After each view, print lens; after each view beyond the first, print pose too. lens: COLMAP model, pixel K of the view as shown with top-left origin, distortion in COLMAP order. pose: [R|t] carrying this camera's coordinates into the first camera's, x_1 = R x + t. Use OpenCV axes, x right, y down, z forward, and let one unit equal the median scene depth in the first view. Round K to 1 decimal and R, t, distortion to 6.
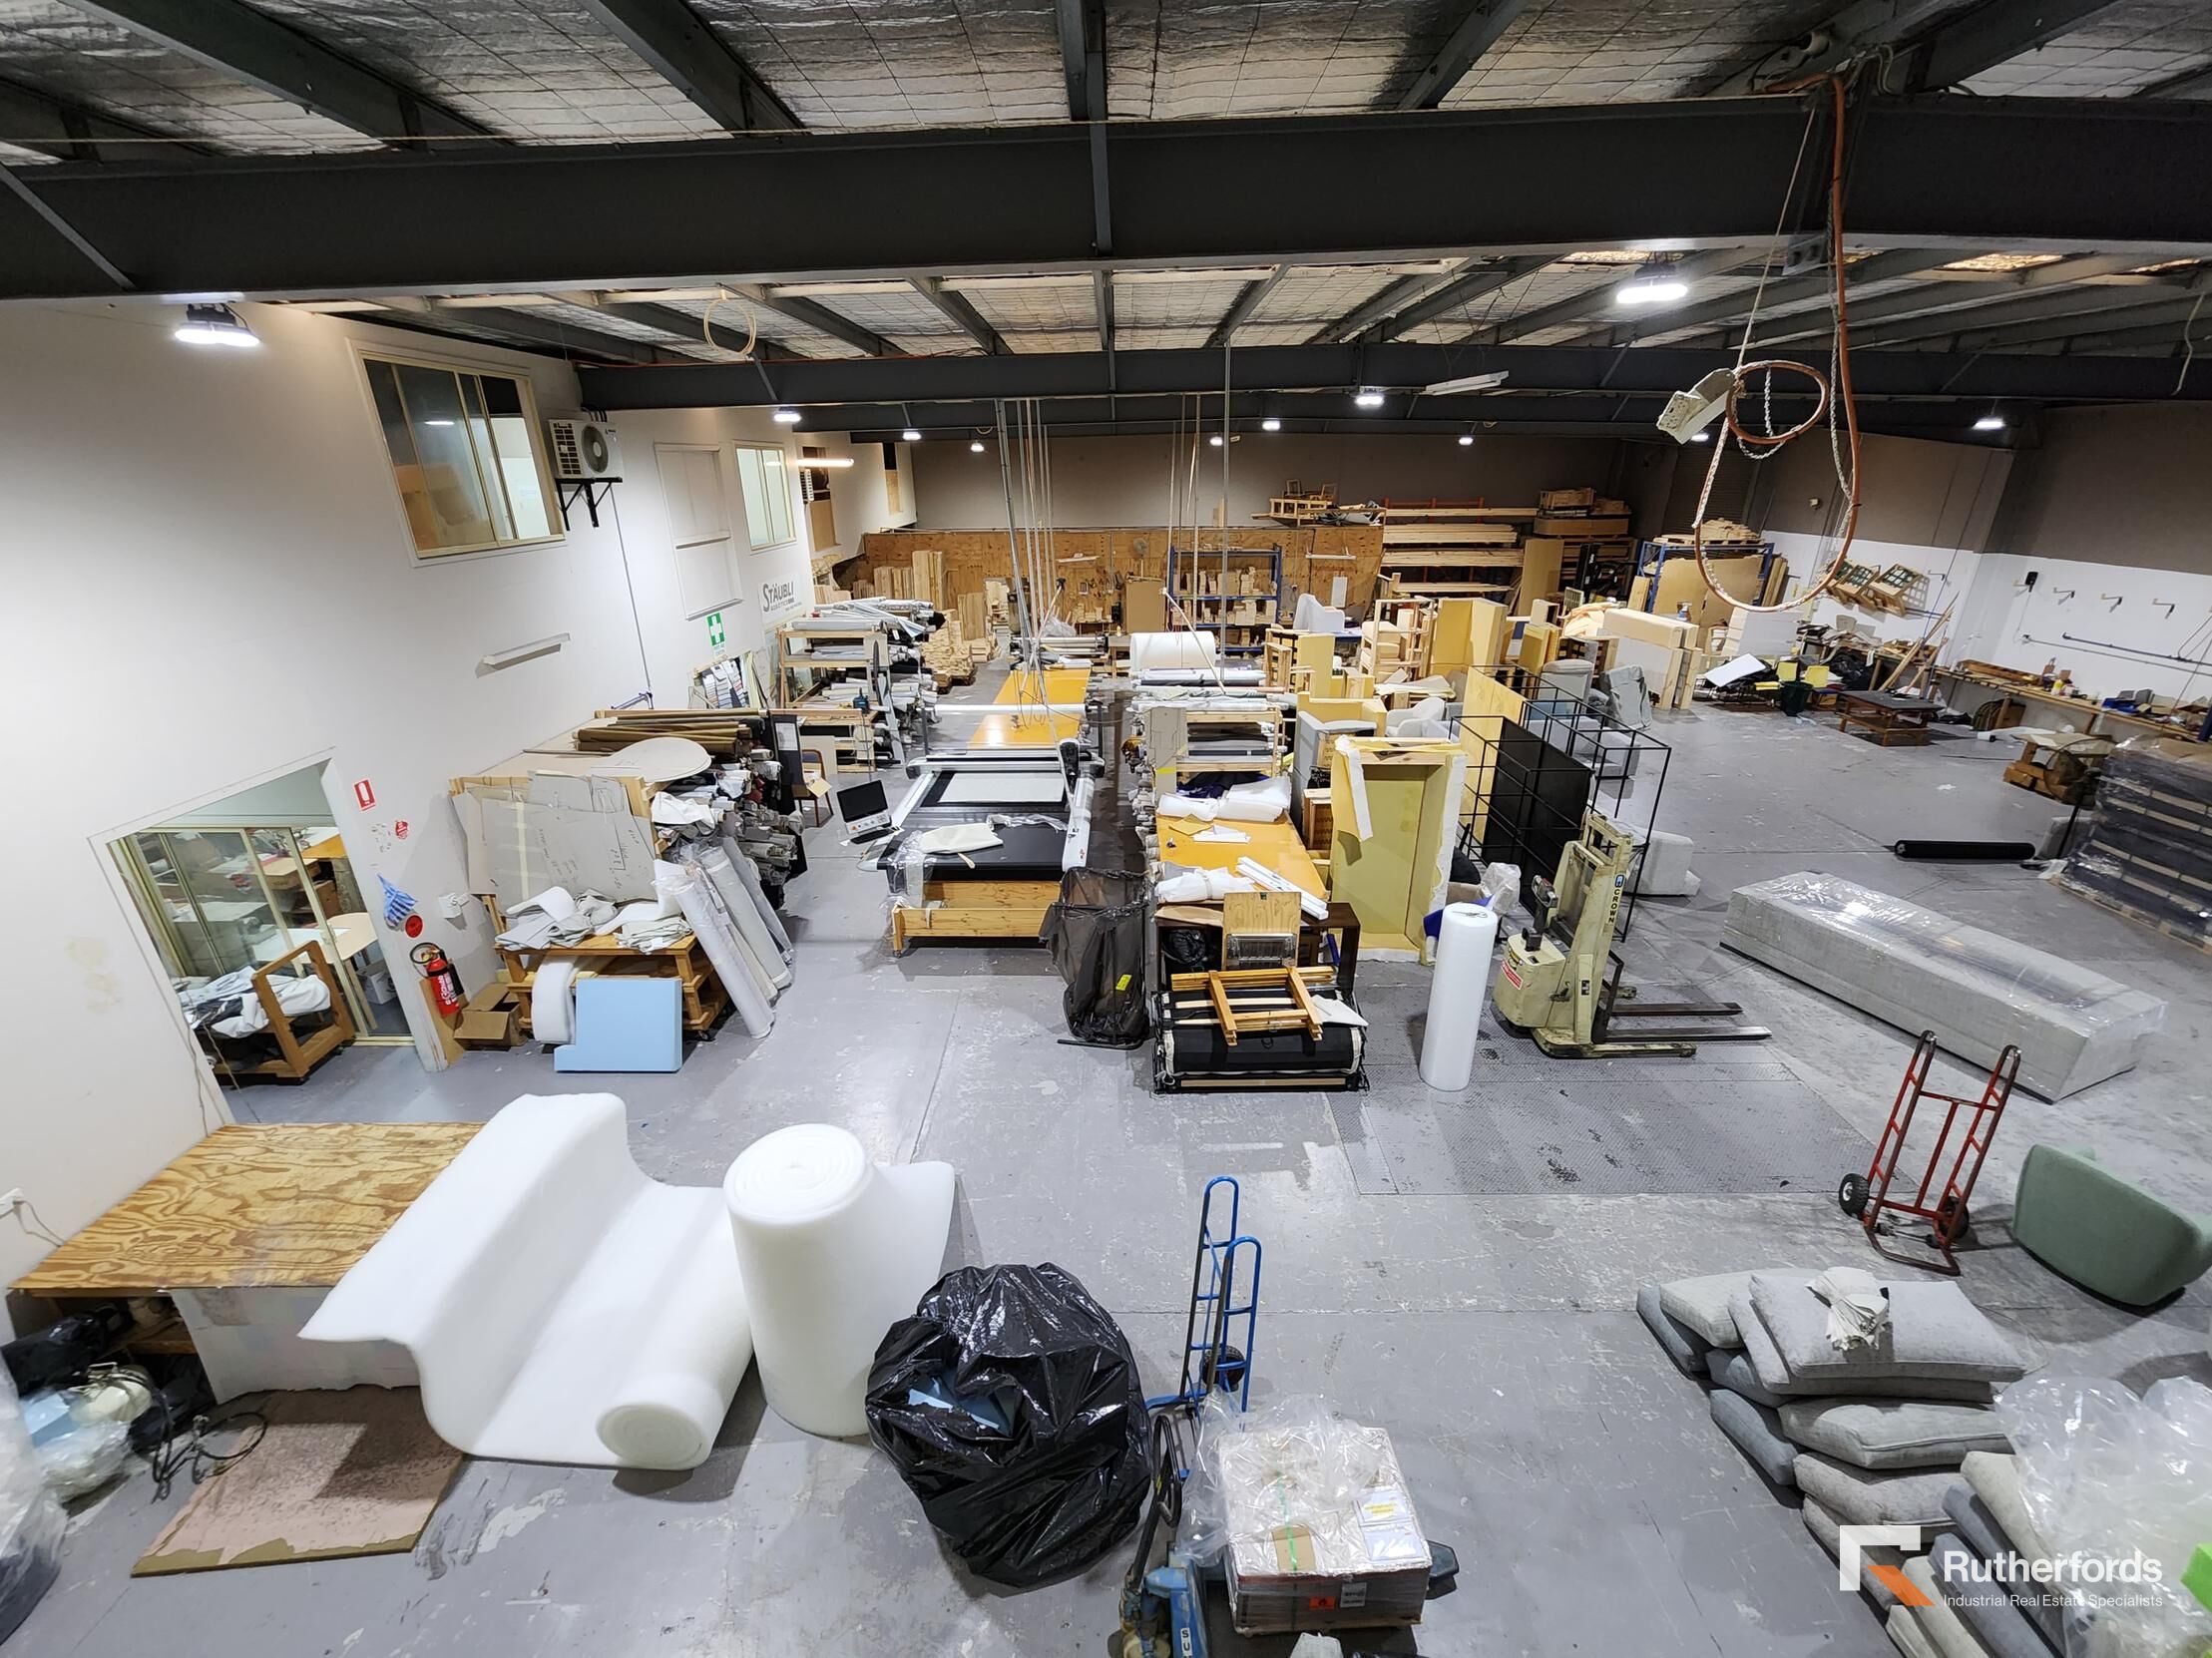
lens RADIAL K [[905.9, 0, 1108.7], [0, 905.9, 831.9], [0, 0, 1]] dist [0.013248, -0.000275]
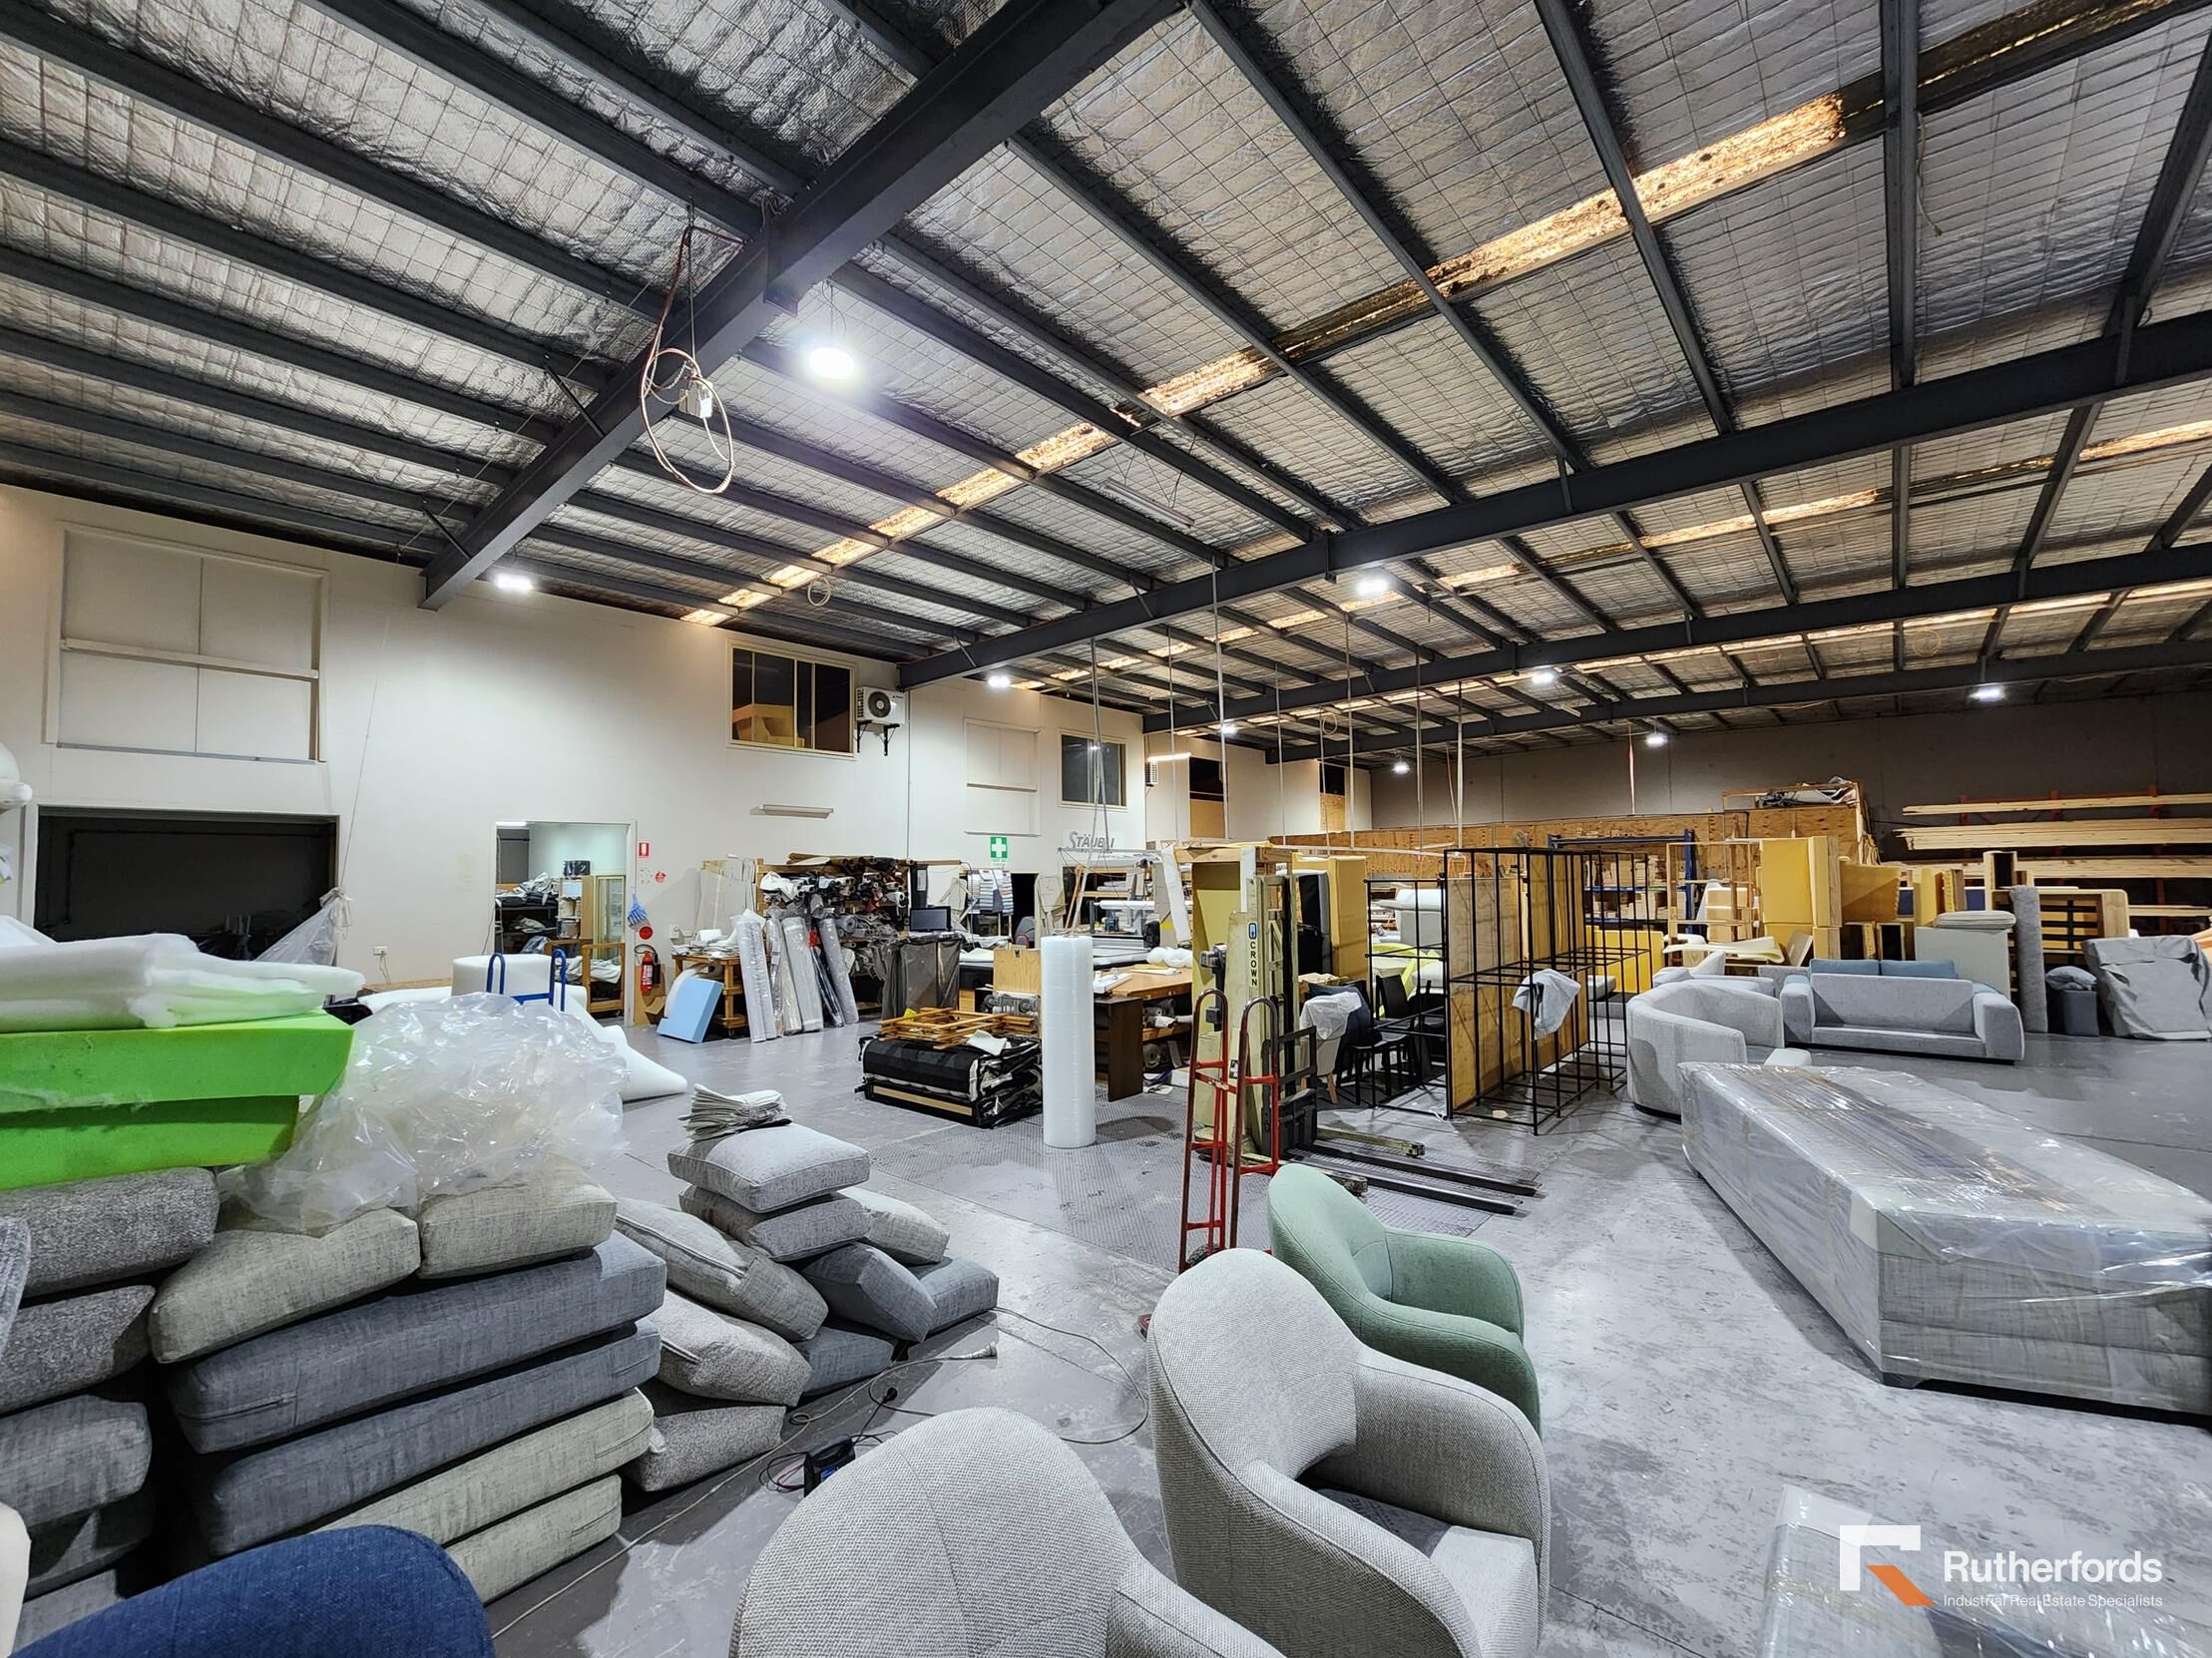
lens RADIAL K [[905.9, 0, 1095.4], [0, 905.9, 837.8], [0, 0, 1]] dist [0.013248, -0.000275]
pose [[0.753214, -0.027551, -0.657198, 0.952699], [-0.244444, 0.915845, -0.318551, 0.265976], [0.610668, 0.400586, 0.683093, 0.273403]]
